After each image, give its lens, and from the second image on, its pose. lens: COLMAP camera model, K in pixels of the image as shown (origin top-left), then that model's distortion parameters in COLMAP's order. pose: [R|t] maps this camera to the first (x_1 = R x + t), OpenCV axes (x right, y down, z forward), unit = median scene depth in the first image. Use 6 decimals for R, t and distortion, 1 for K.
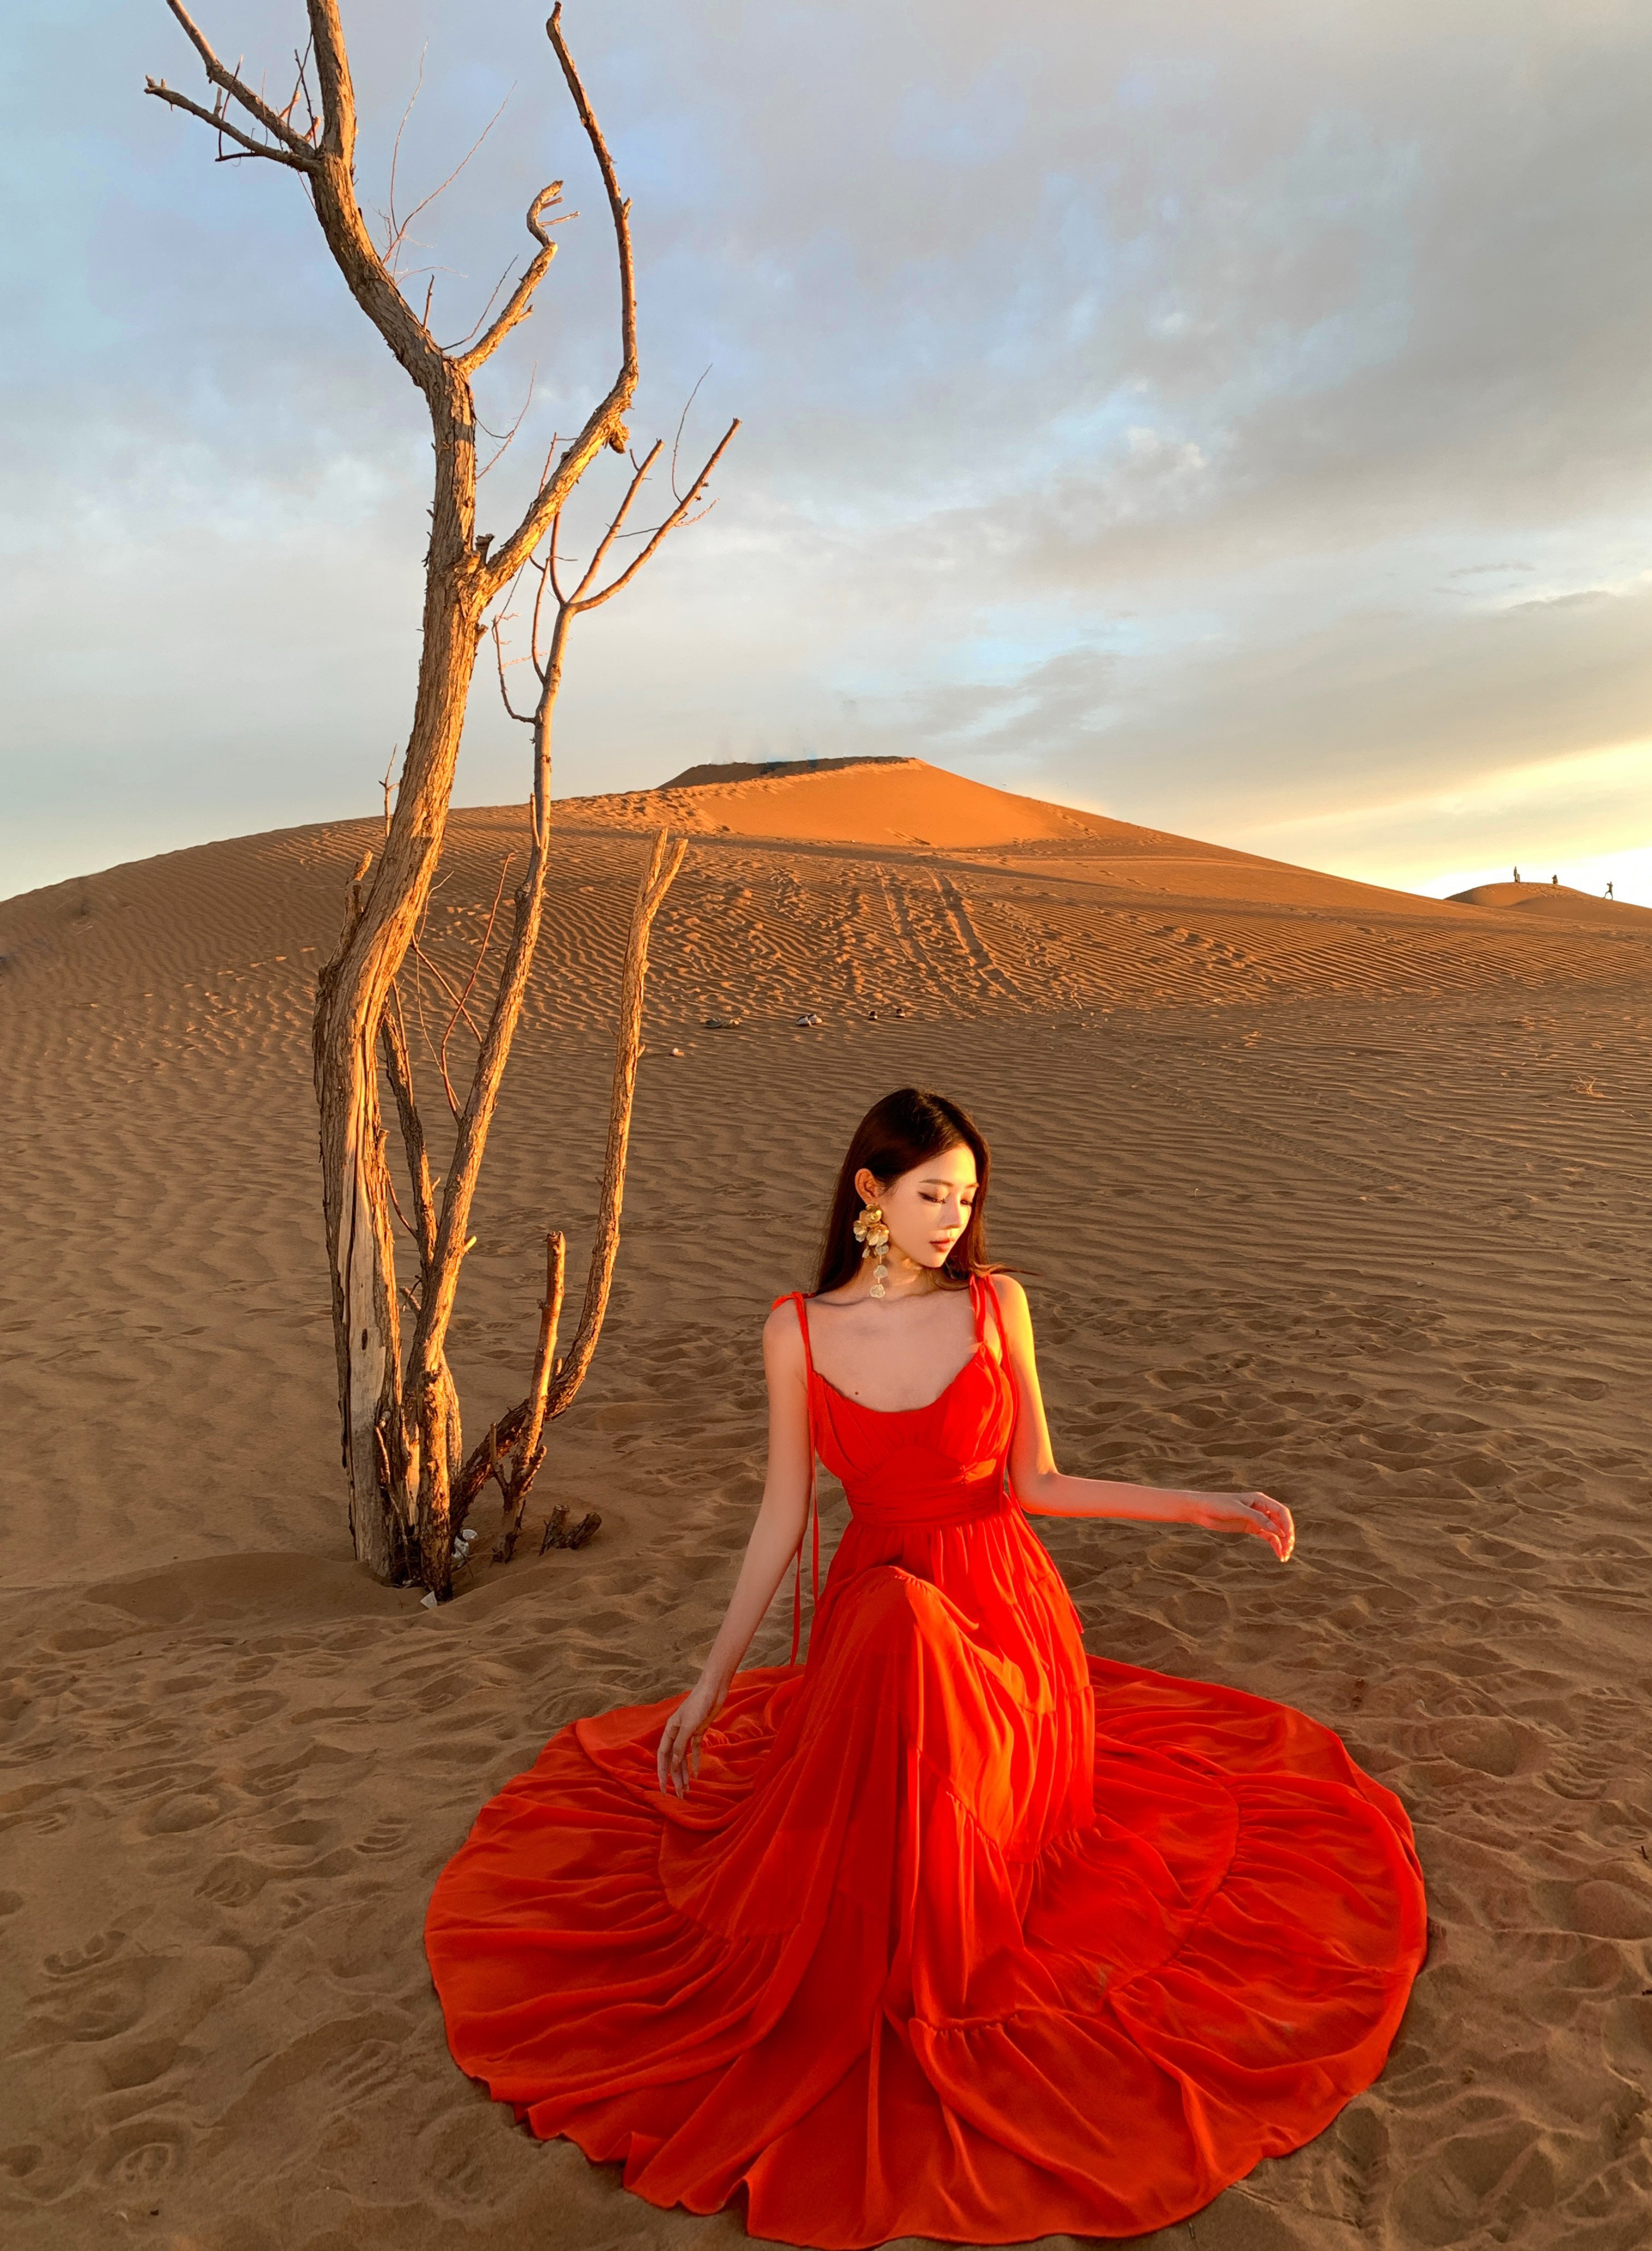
lens RADIAL K [[1916.5, 0, 833.2], [0, 1916.5, 1163.9], [0, 0, 1]] dist [-0.013144, -0.005494]
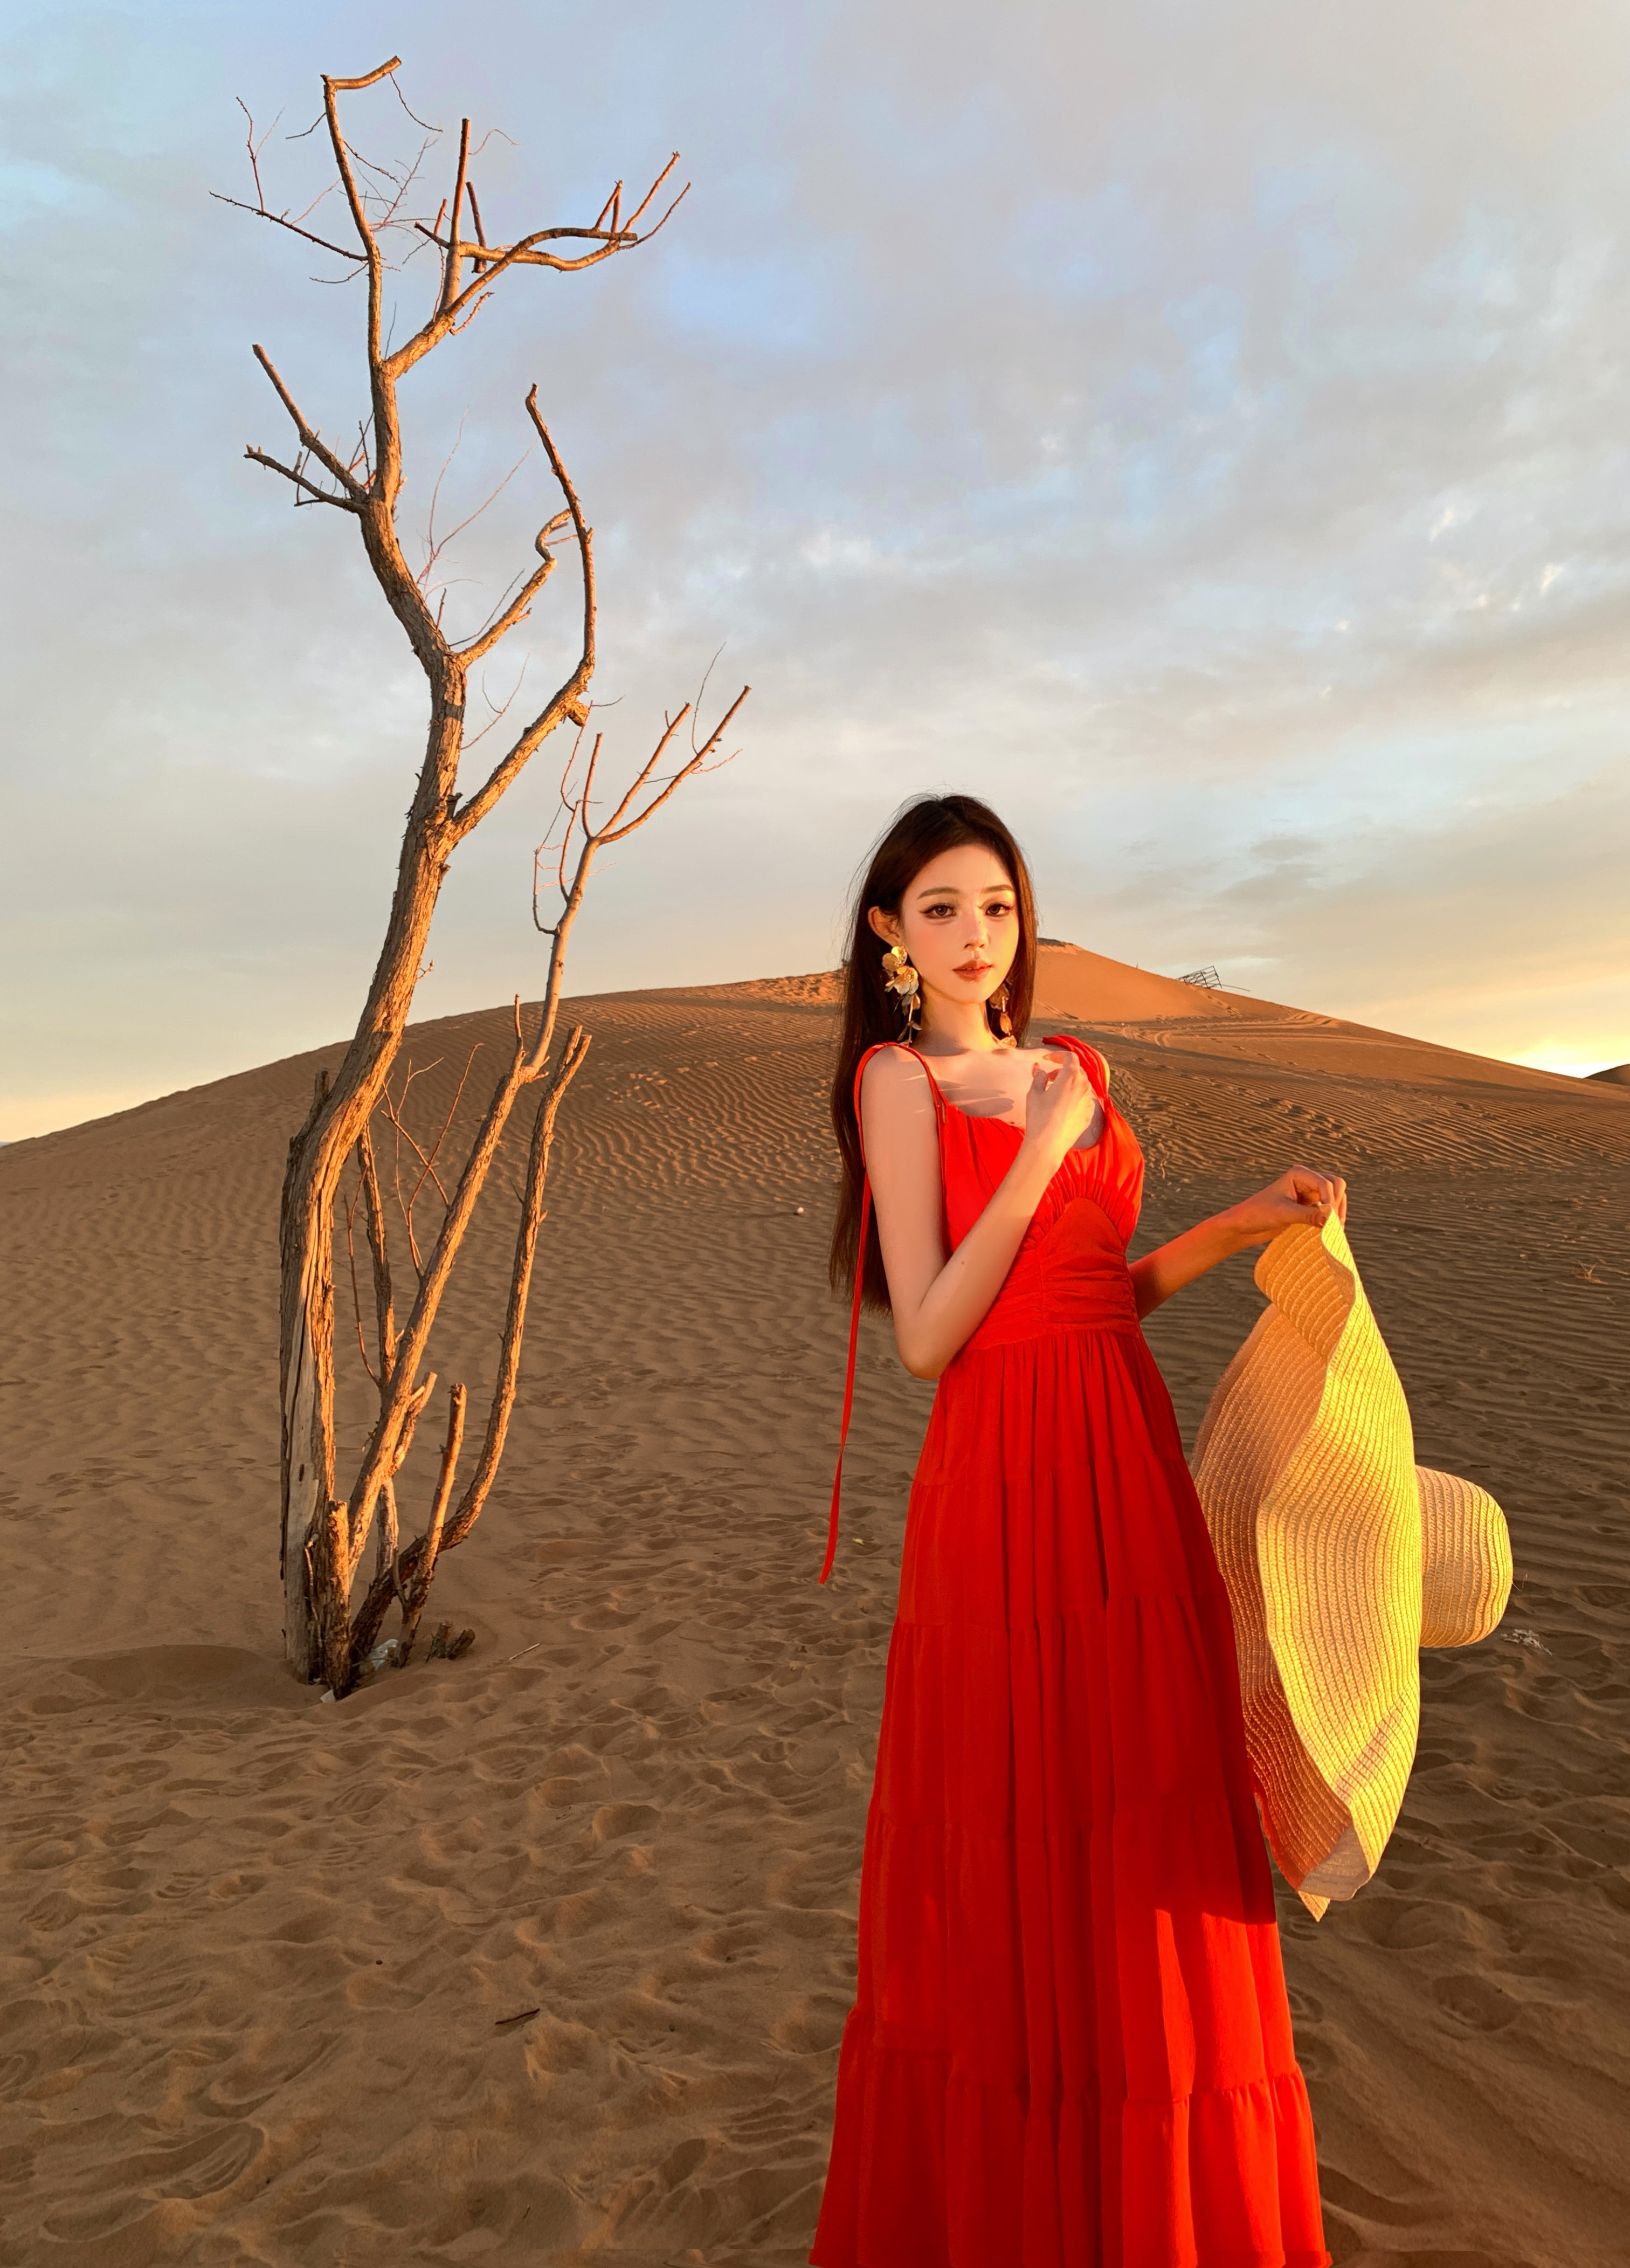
lens RADIAL K [[1729.7, 0, 779.3], [0, 1729.7, 1017.7], [0, 0, 1]] dist [0.067431, -0.007568]
pose [[0.990064, 0.005378, -0.140516, 0.165400], [-0.028320, 0.986419, -0.161789, -0.008312], [0.137737, 0.164161, 0.976770, -0.041035]]
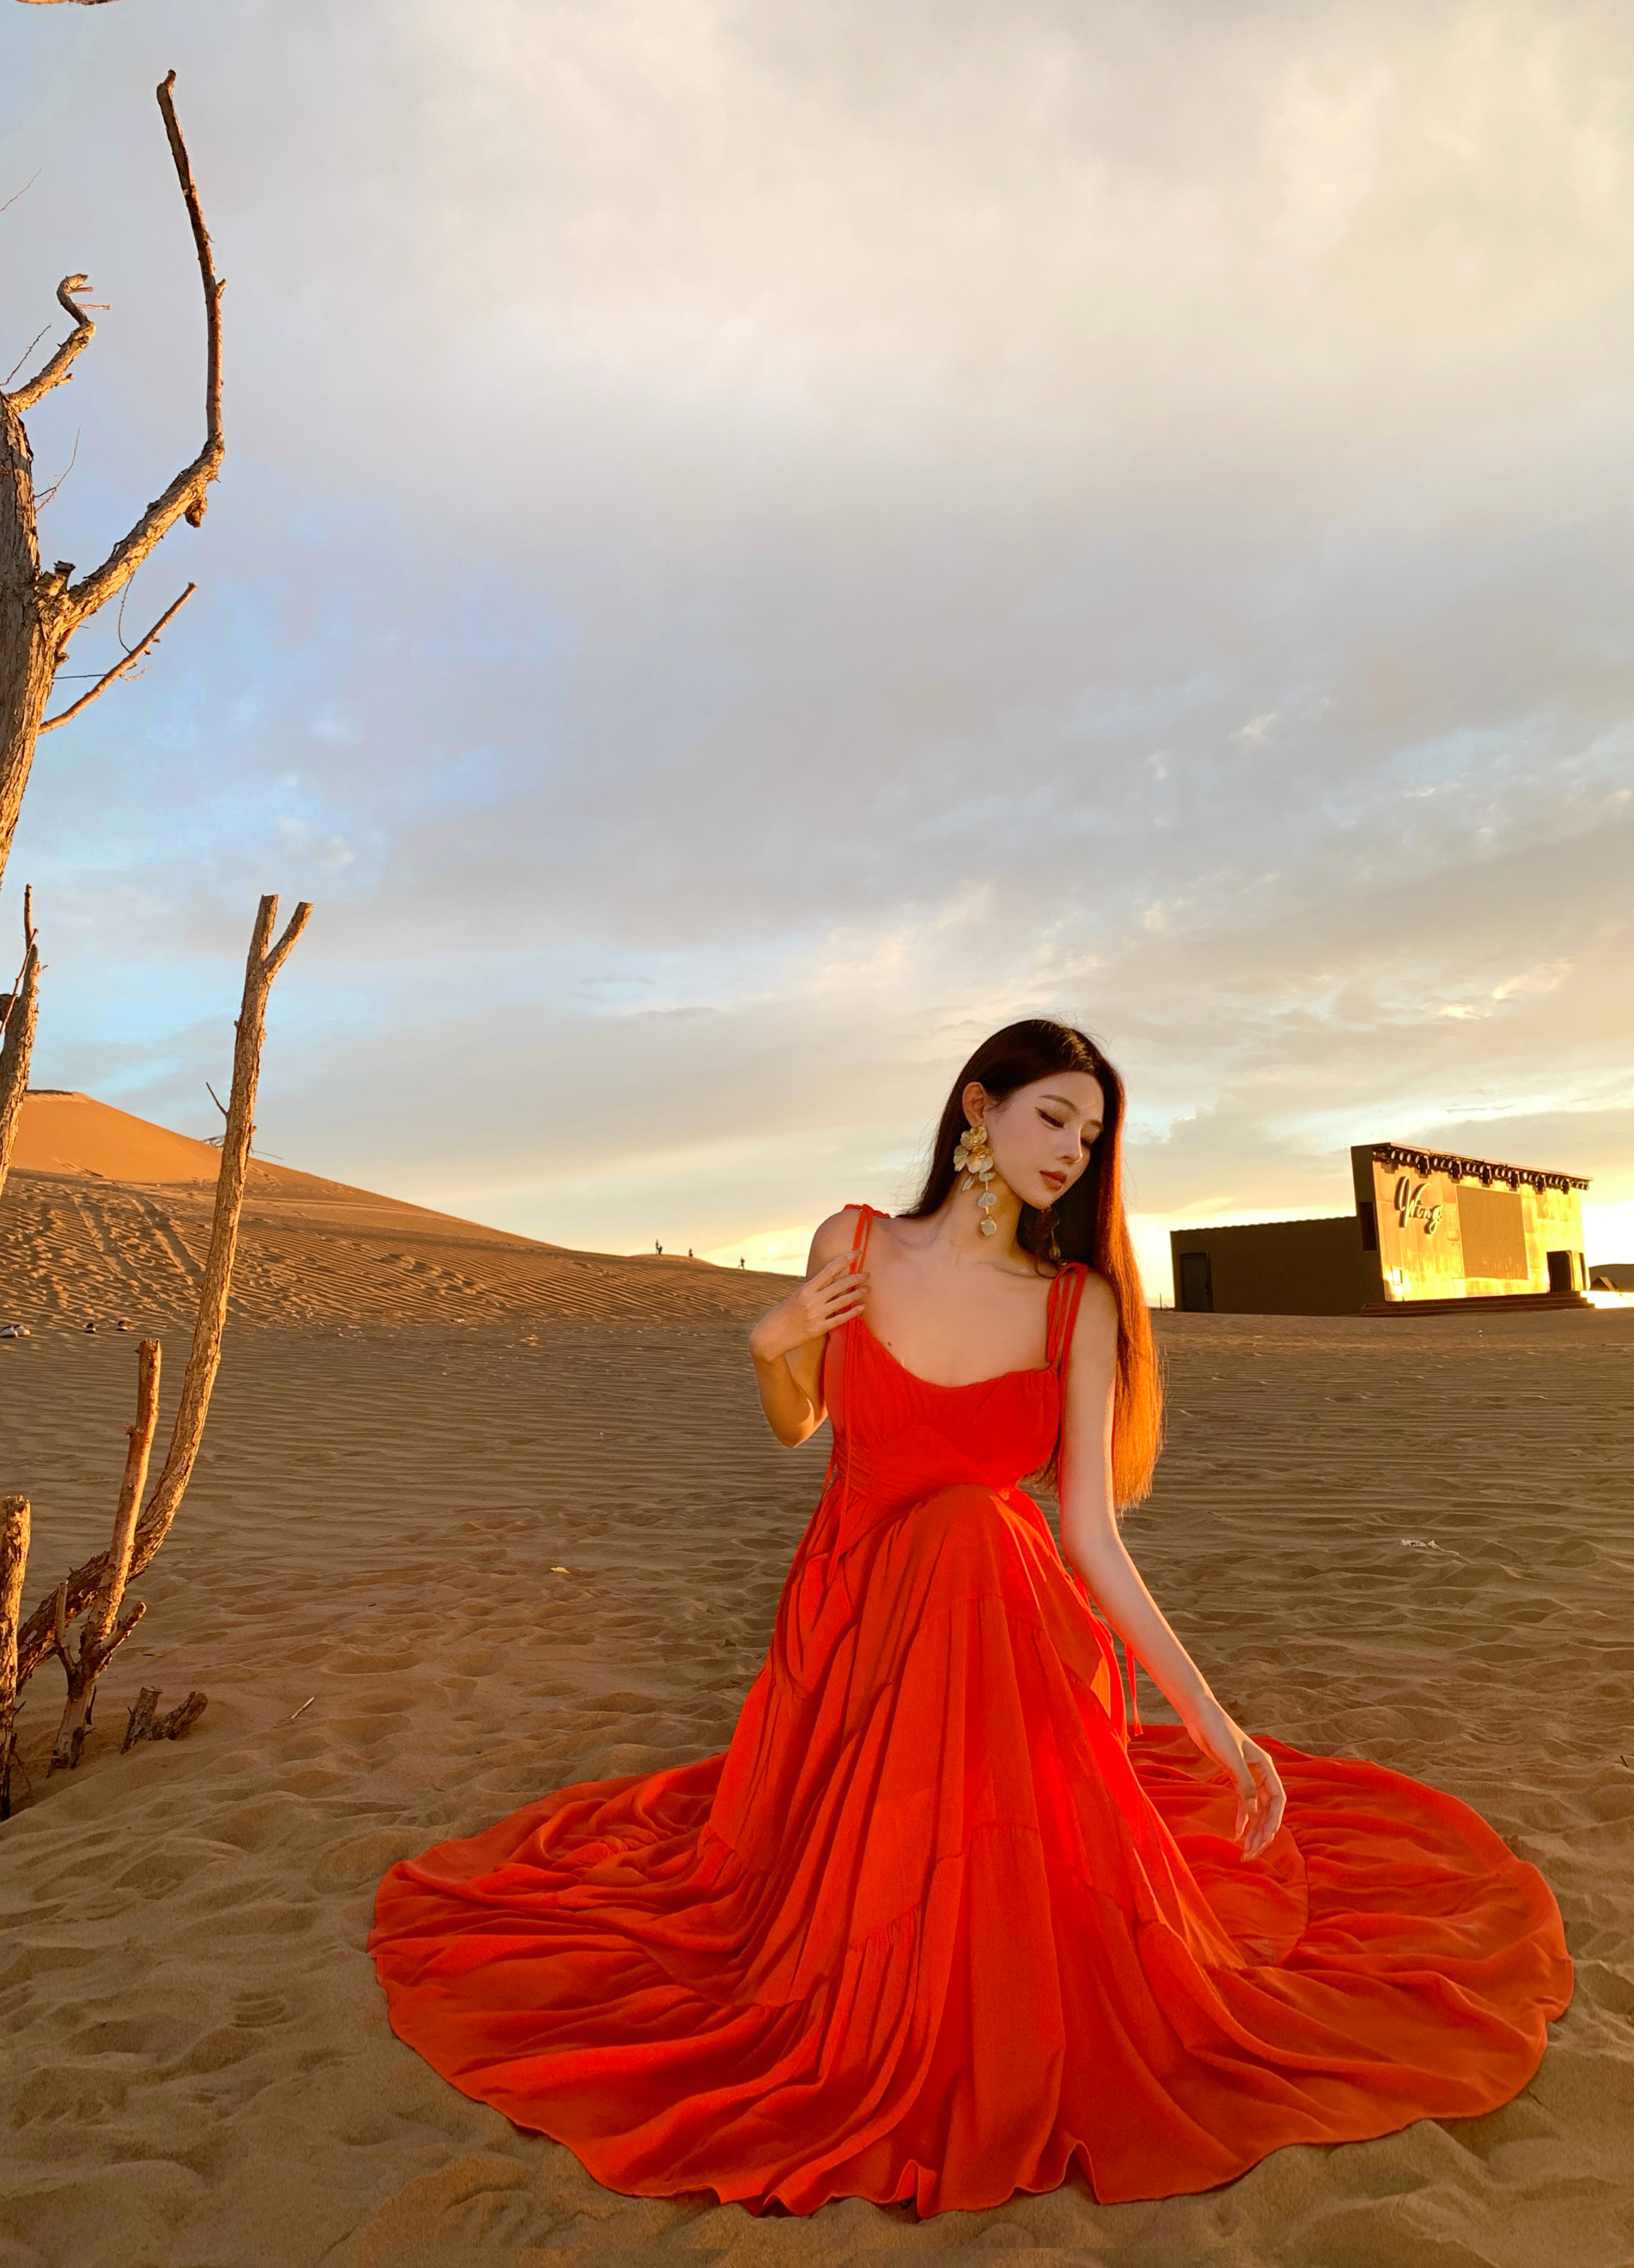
lens RADIAL K [[1910.1, 0, 843.4], [0, 1910.1, 1065.1], [0, 0, 1]] dist [0.019468, 0.006163]
pose [[0.900867, 0.074491, 0.427657, -0.196830], [0.032992, 0.970568, -0.238556, 0.105431], [-0.432841, 0.229017, 0.871895, 0.115427]]
